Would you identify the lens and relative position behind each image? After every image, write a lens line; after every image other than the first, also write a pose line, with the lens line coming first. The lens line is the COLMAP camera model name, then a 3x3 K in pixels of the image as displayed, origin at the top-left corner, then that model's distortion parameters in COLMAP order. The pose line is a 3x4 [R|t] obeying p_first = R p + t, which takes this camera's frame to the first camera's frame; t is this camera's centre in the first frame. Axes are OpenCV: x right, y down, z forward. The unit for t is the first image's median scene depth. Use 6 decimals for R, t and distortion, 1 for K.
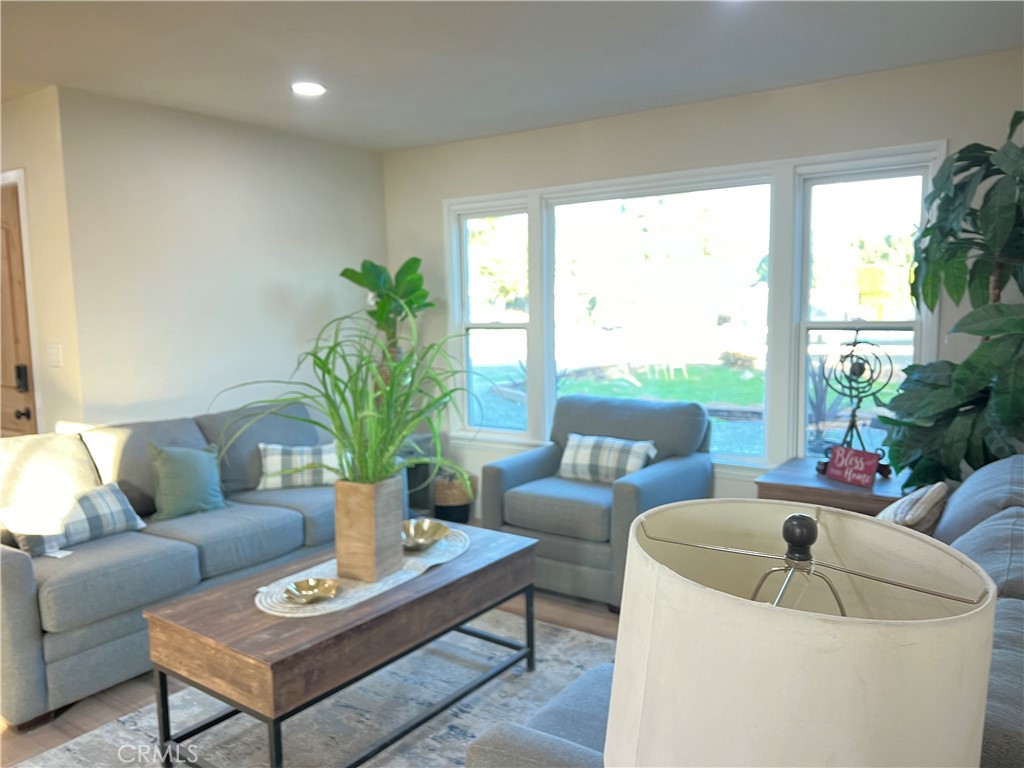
lens RADIAL K [[777.0, 0, 511.9], [0, 777.0, 386.2], [0, 0, 1]] dist [0.049178, -0.047548]
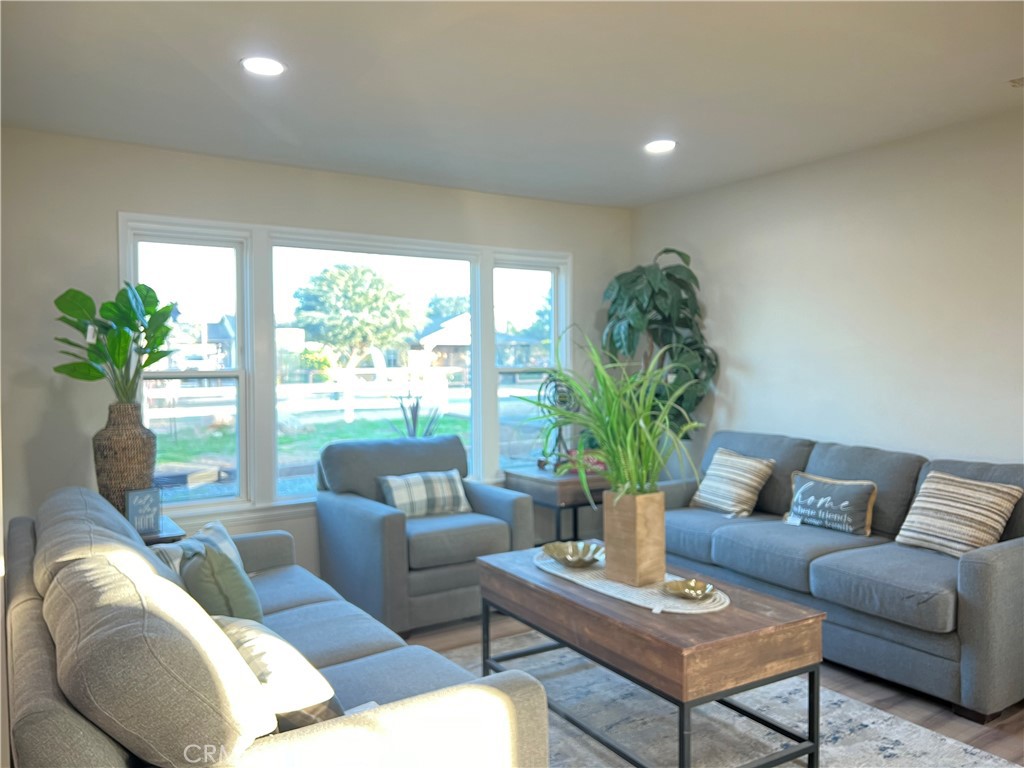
lens RADIAL K [[777.0, 0, 509.0], [0, 777.0, 381.6], [0, 0, 1]] dist [0.049178, -0.047548]
pose [[0.399096, -0.015152, 0.916784, -1.285159], [0.107233, 0.993773, -0.030257, -0.022501], [-0.910617, 0.110385, 0.398236, 0.717942]]
